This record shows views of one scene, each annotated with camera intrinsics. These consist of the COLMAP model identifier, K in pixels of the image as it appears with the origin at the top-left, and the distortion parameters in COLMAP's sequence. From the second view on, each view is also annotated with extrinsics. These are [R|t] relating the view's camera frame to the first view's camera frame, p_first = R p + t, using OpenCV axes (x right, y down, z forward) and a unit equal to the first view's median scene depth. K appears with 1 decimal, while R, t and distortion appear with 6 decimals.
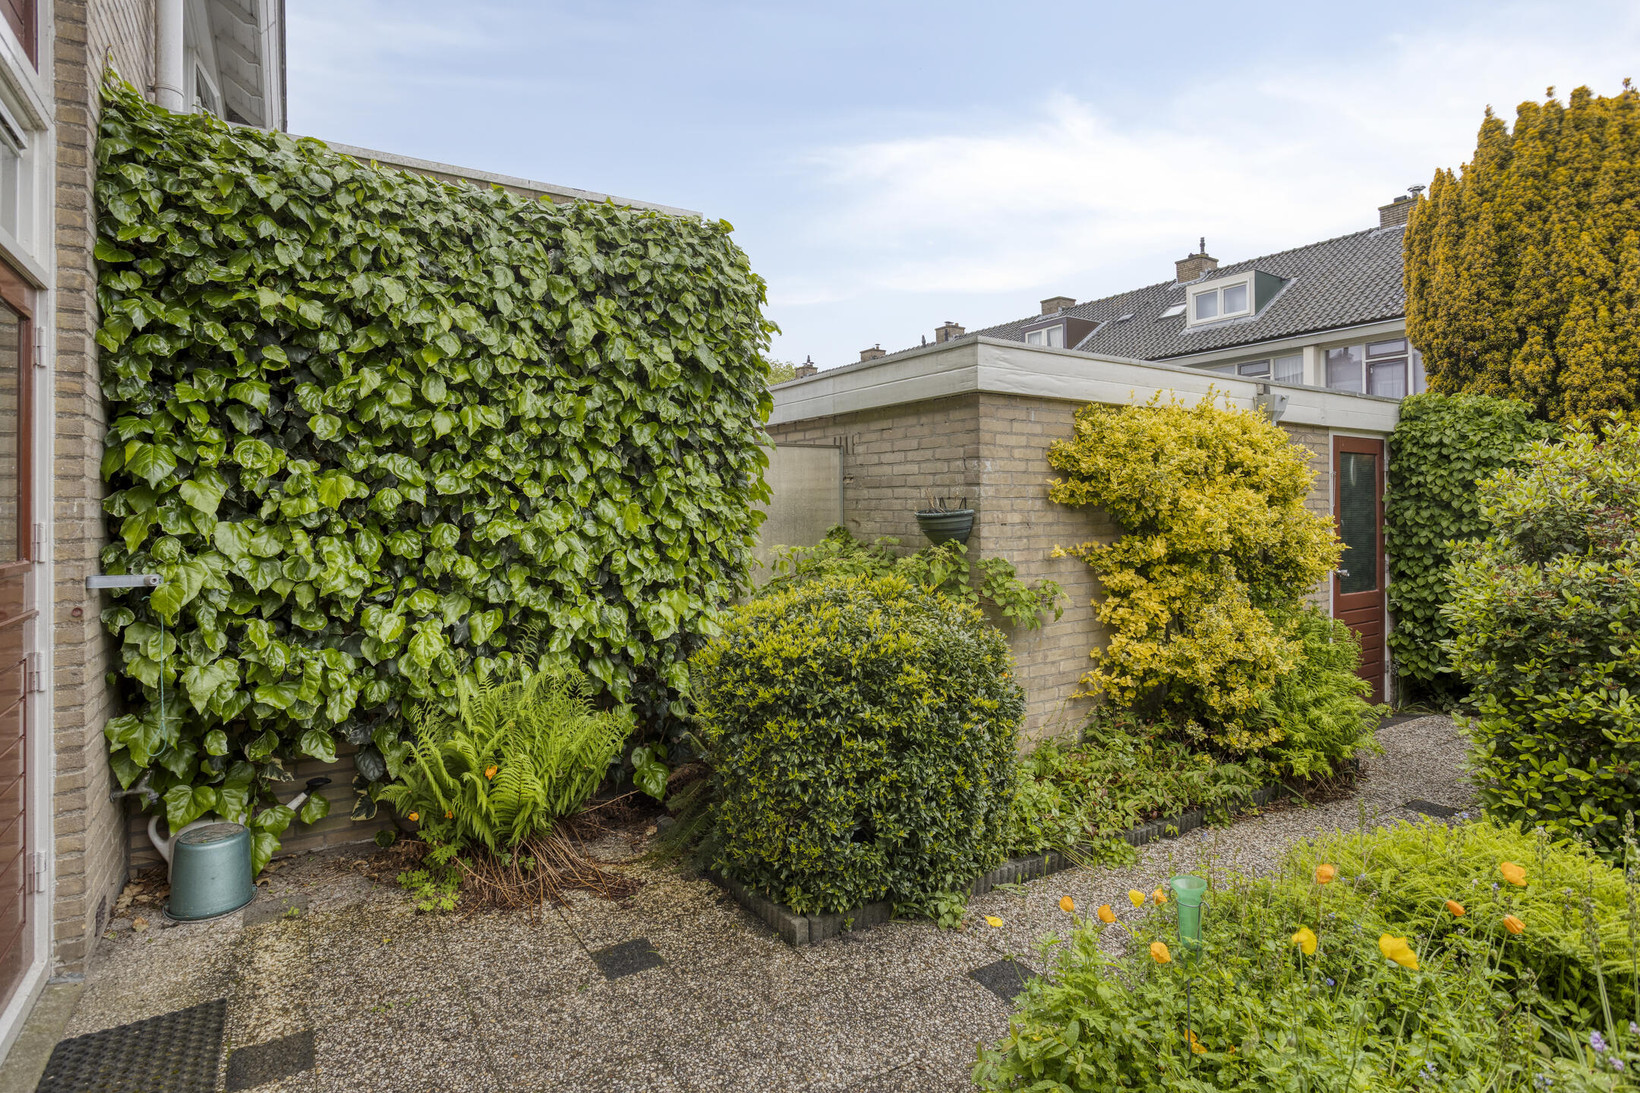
lens RADIAL K [[853.8, 0, 821.3], [0, 853.8, 532.5], [0, 0, 1]] dist [-0.002132, 0.001051]
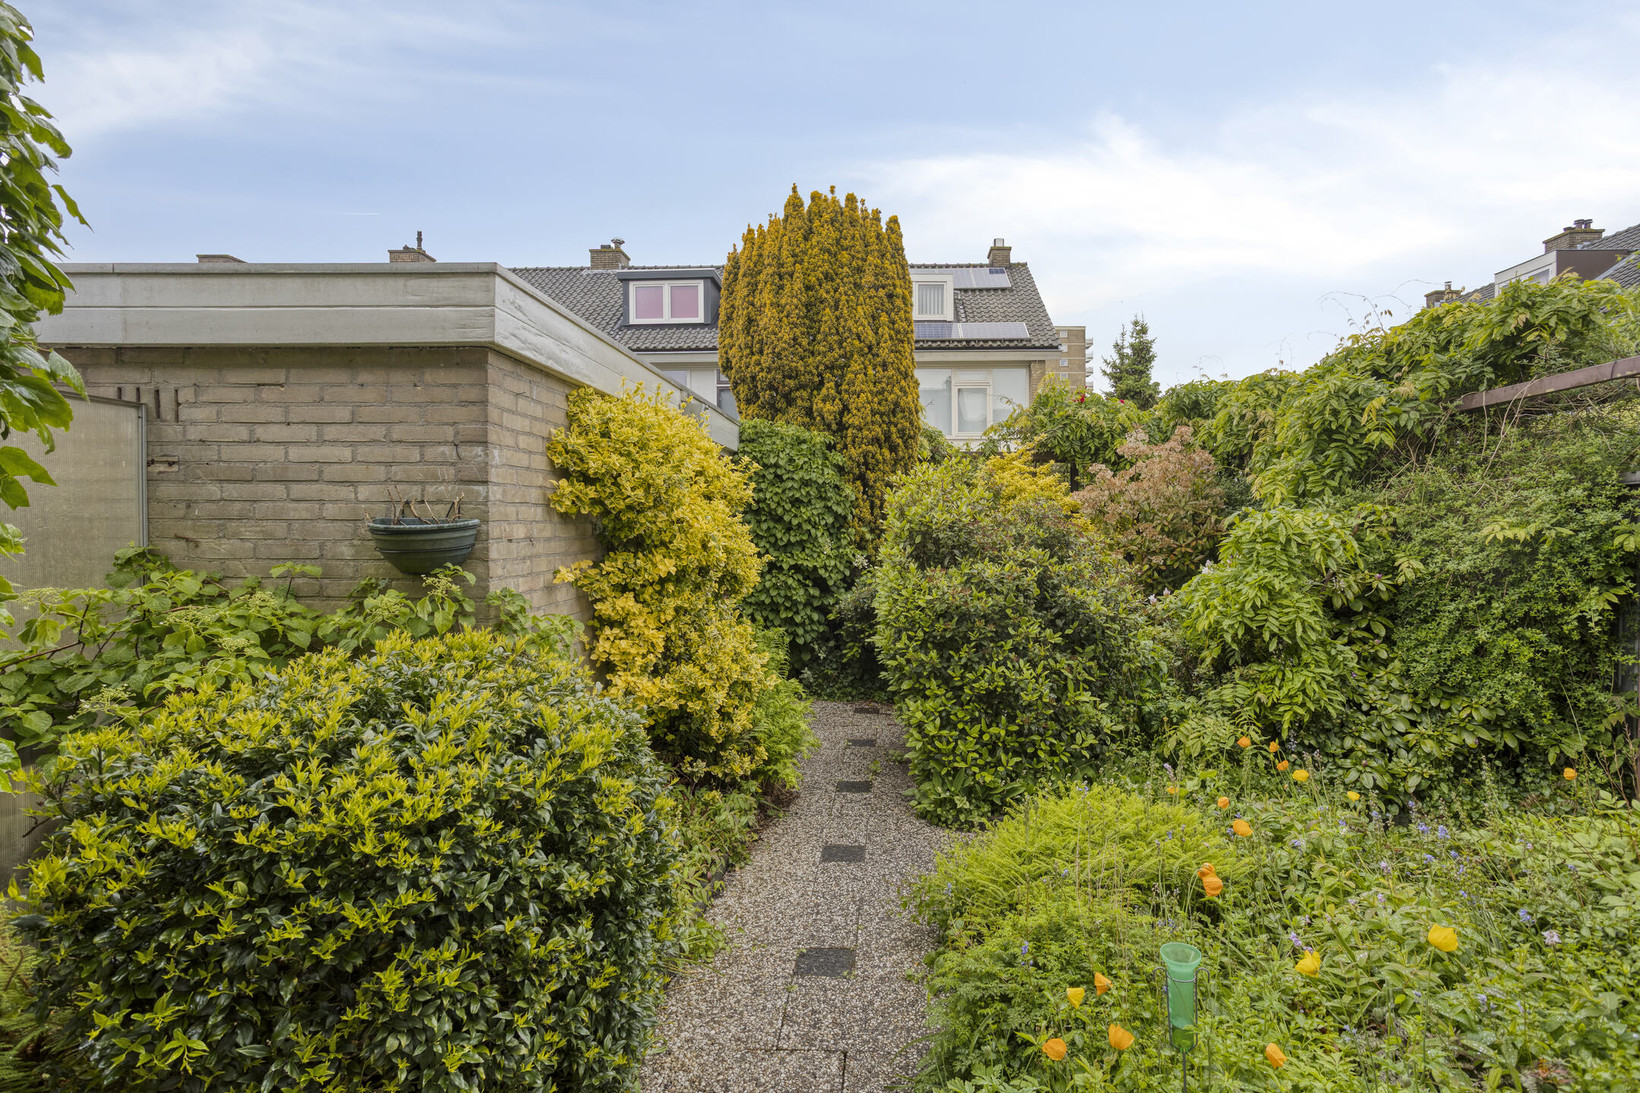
lens RADIAL K [[842.3, 0, 819.9], [0, 842.3, 541.9], [0, 0, 1]] dist [-0.028717, 0.001916]
pose [[0.555888, -0.015319, 0.831116, -0.187688], [0.019217, 0.999800, 0.005575, -0.006252], [-0.831035, 0.012873, 0.556071, 0.341090]]
